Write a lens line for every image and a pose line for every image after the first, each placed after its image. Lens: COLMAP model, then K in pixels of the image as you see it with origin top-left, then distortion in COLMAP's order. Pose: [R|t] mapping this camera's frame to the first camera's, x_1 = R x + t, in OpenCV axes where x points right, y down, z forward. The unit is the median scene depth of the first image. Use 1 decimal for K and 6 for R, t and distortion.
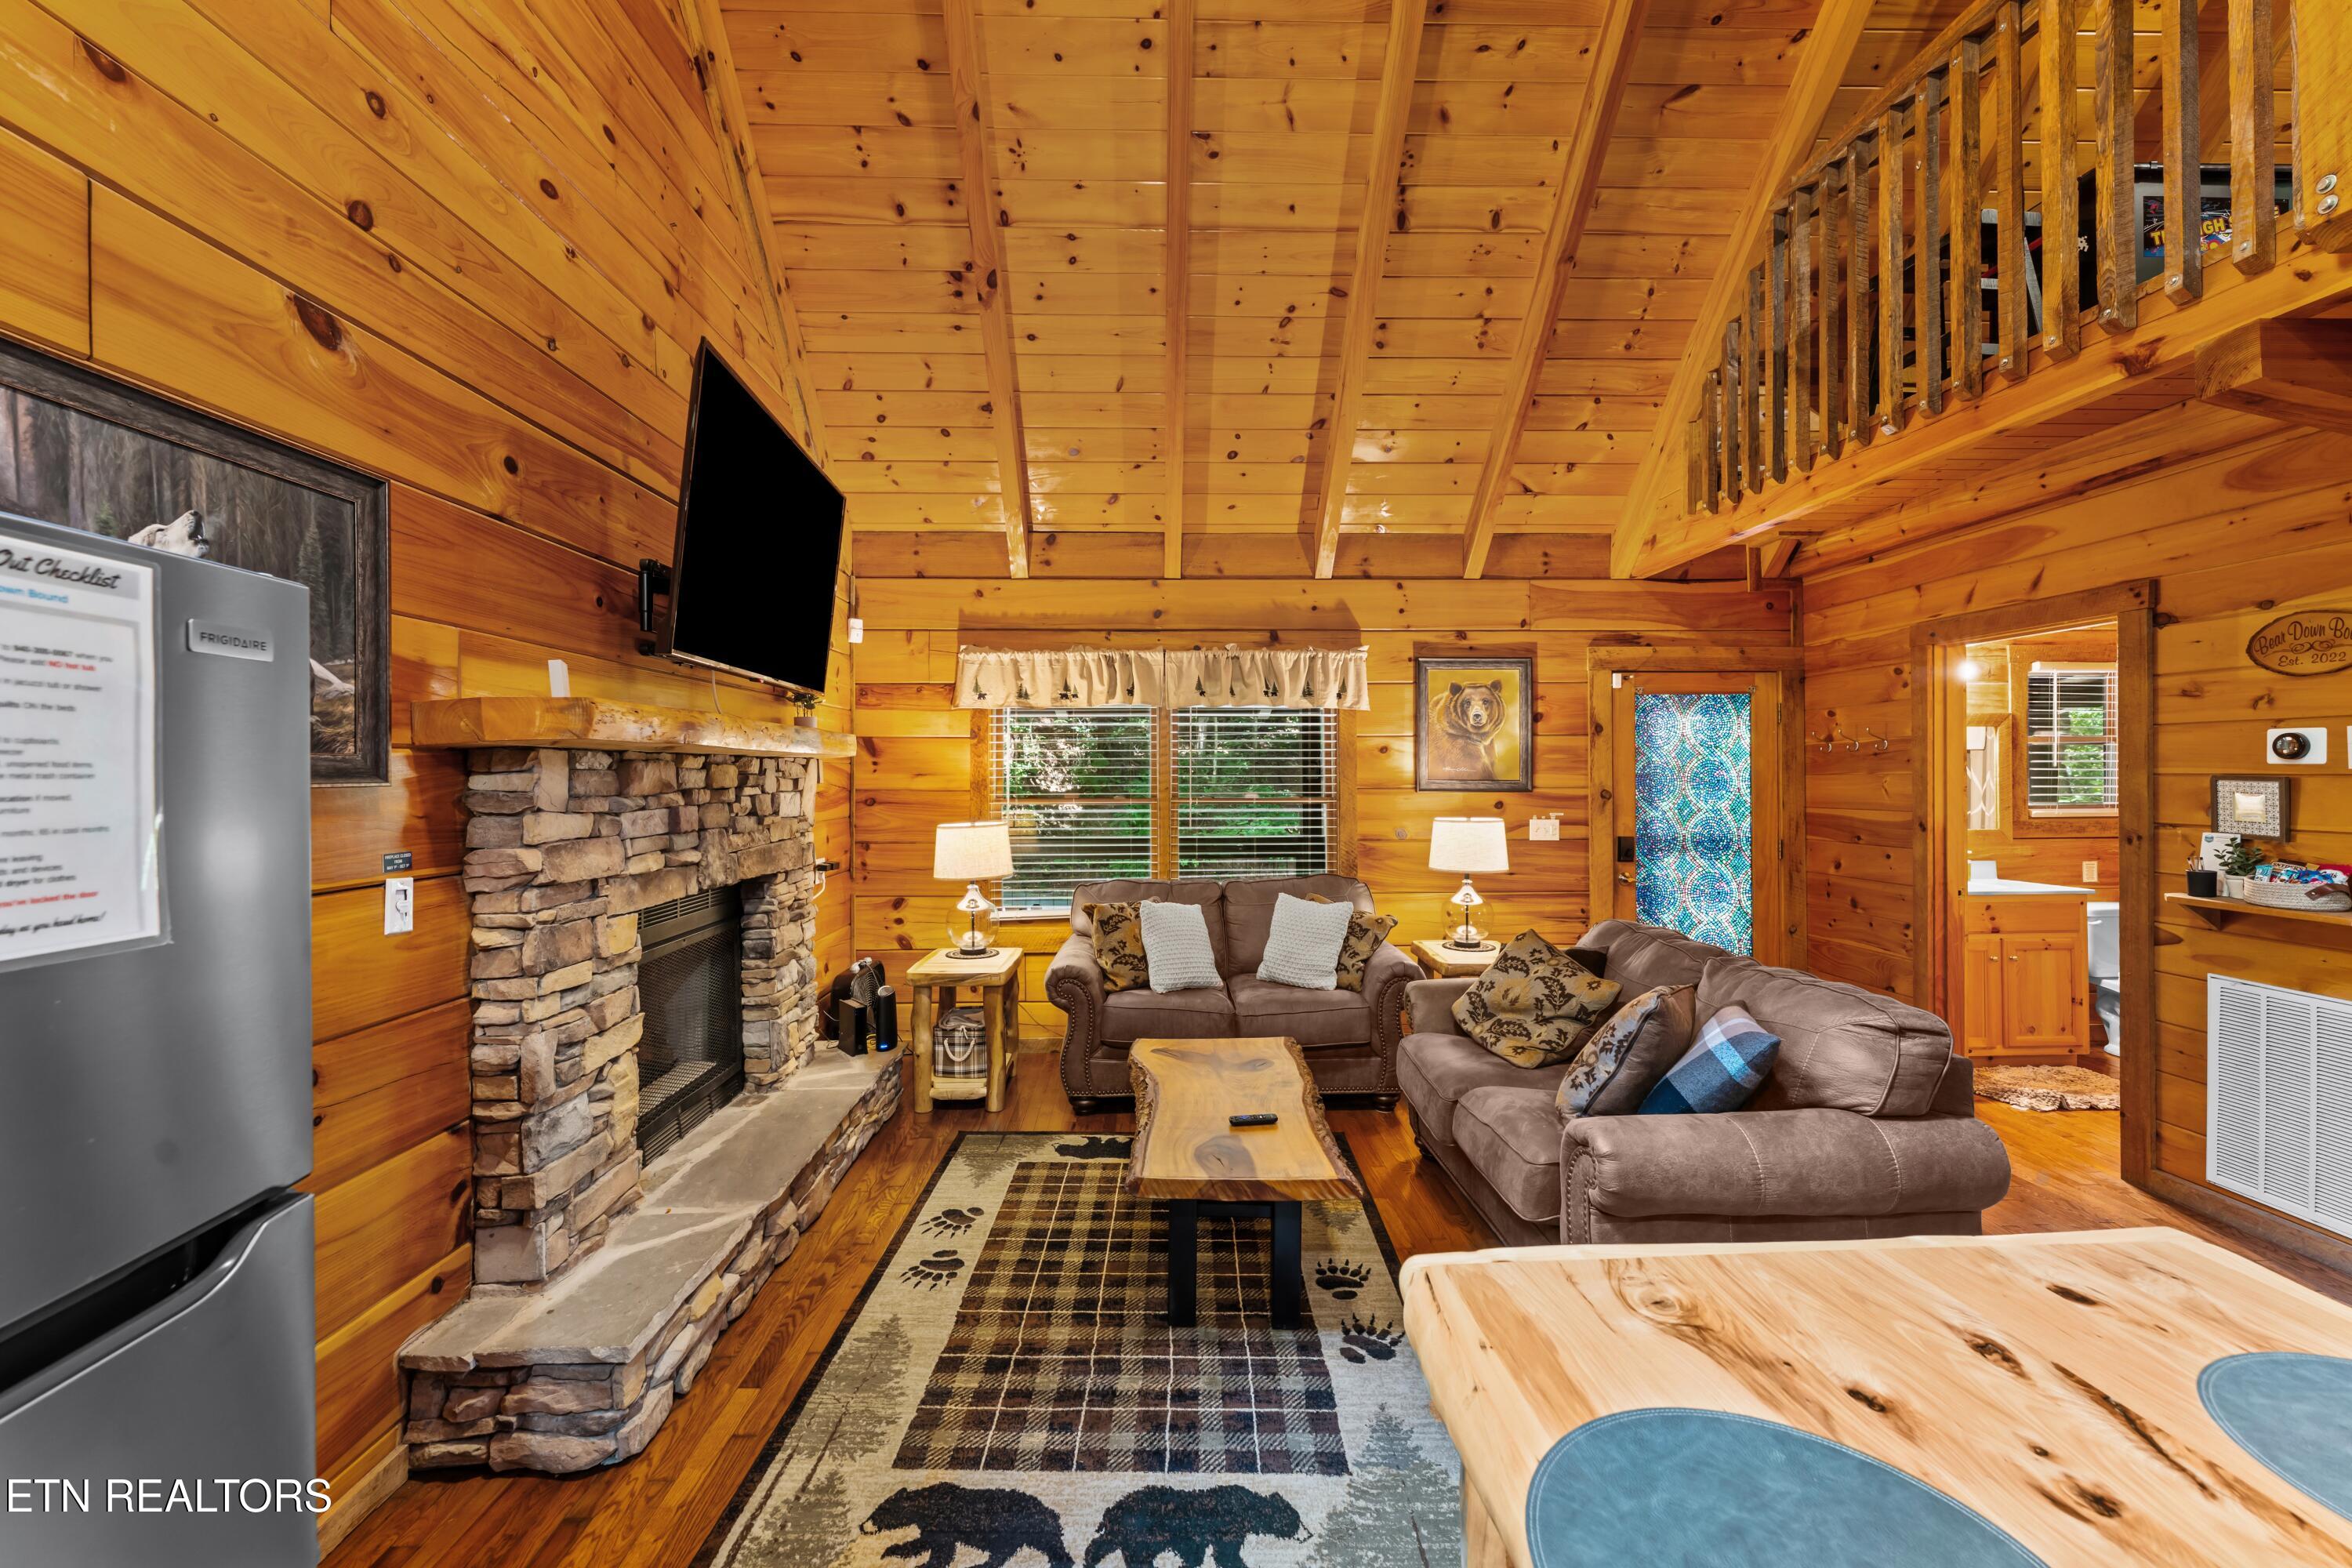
lens RADIAL K [[936.2, 0, 1170.0], [0, 936.2, 773.9], [0, 0, 1]] dist [-0.001085, -0.000290]
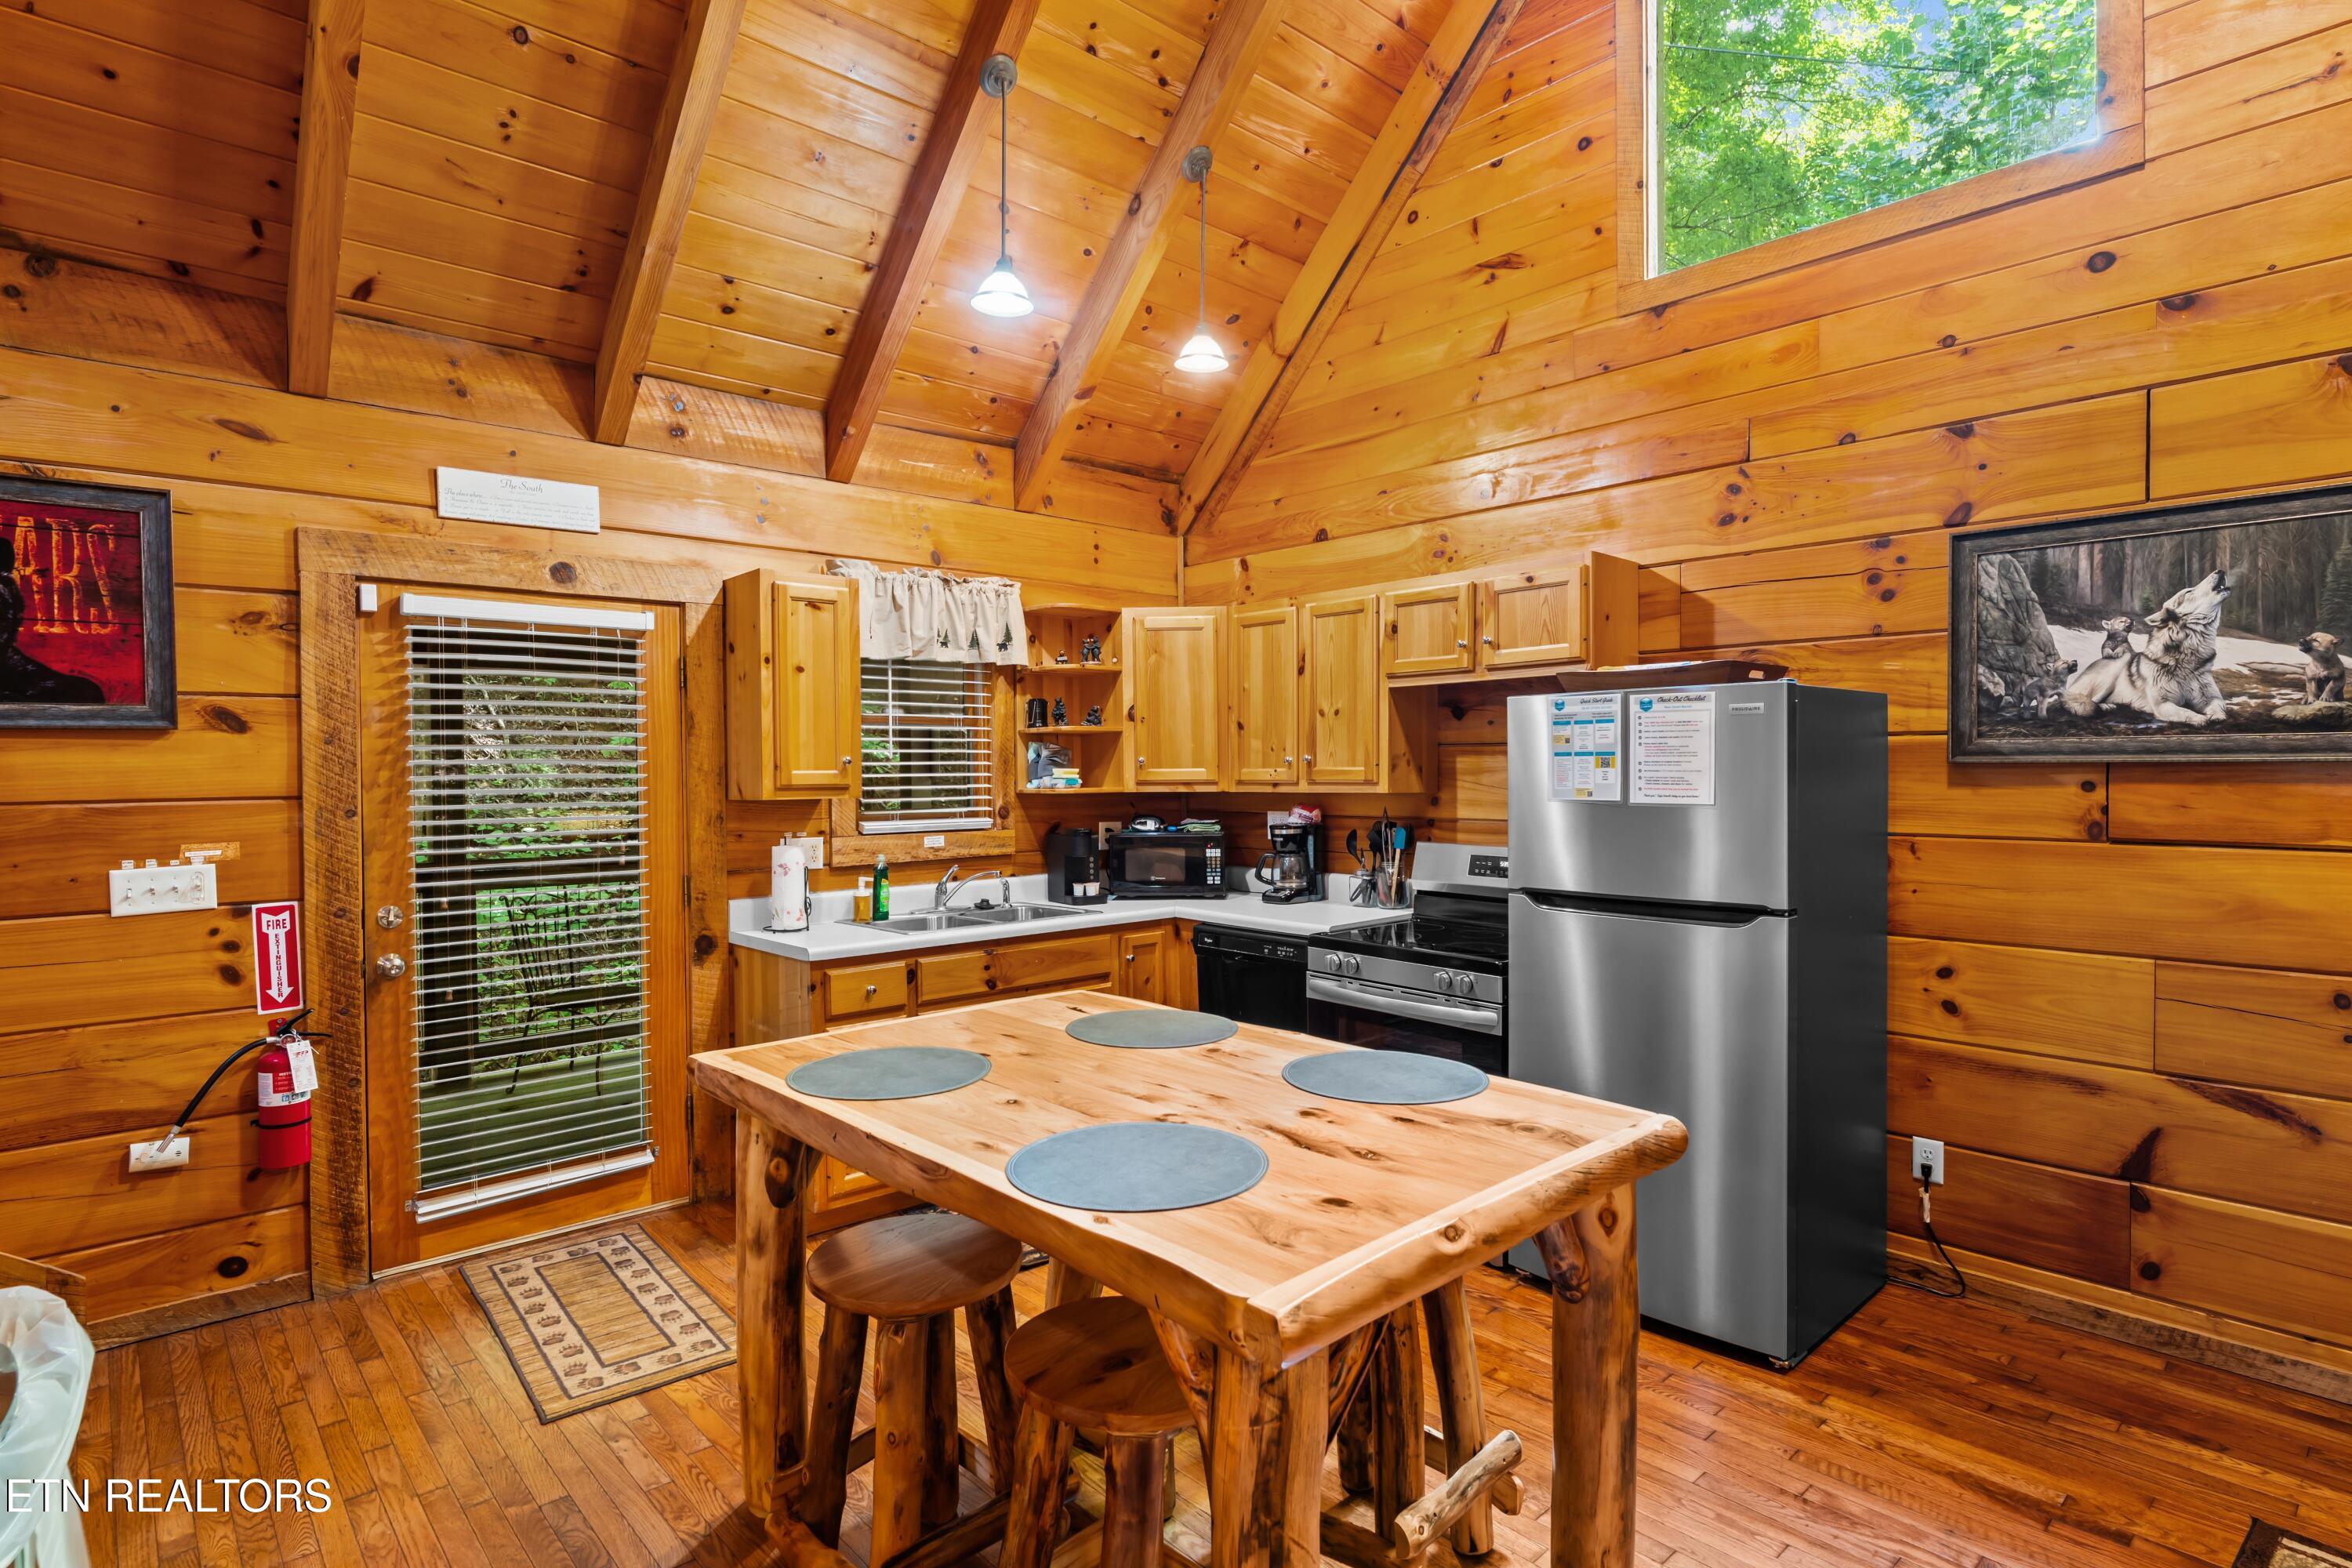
lens RADIAL K [[1200.8, 0, 1169.8], [0, 1200.8, 782.7], [0, 0, 1]] dist [-0.002599, -0.000316]
pose [[-0.758345, 0.019074, -0.651575, 0.899685], [0.008683, 0.999779, 0.019161, -0.000099], [0.651796, 0.008873, -0.758342, 0.858894]]
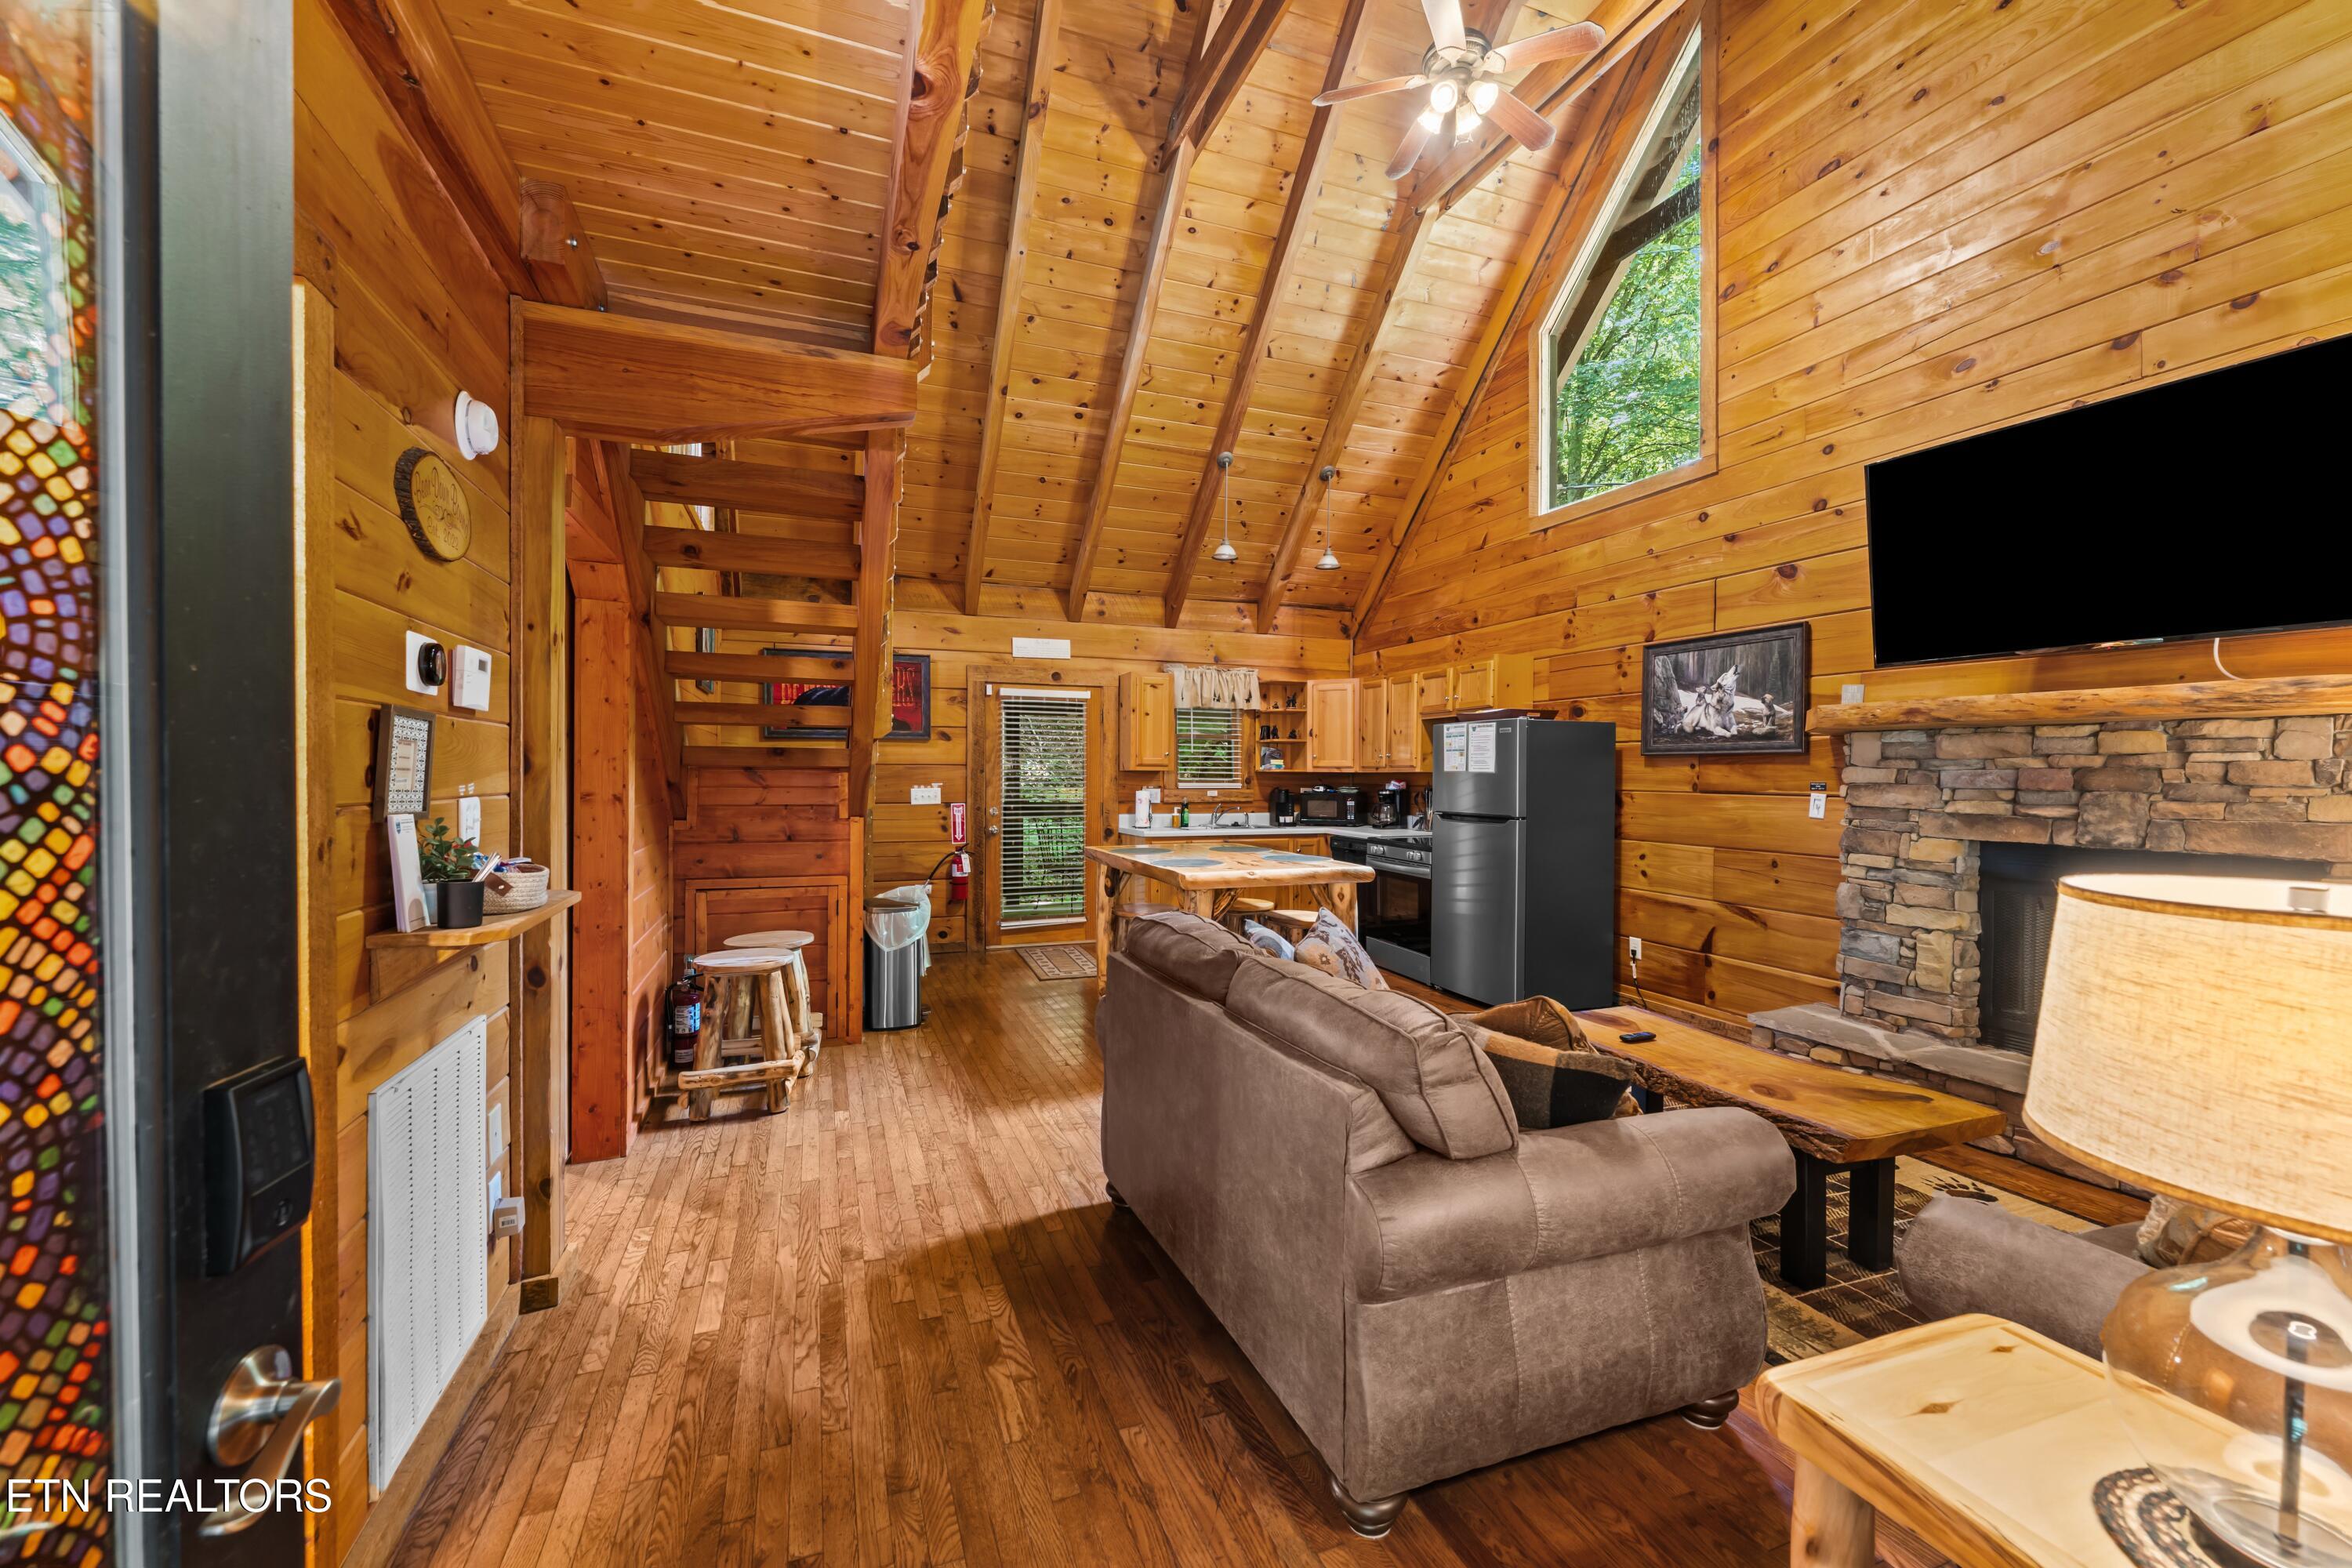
lens RADIAL K [[936.2, 0, 1164.4], [0, 936.2, 781.8], [0, 0, 1]] dist [-0.001085, -0.000290]
pose [[-0.944852, 0.001732, -0.327492, 1.132756], [-0.002925, 0.999901, 0.013728, 0.045917], [0.327484, 0.013929, -0.944754, 2.116518]]
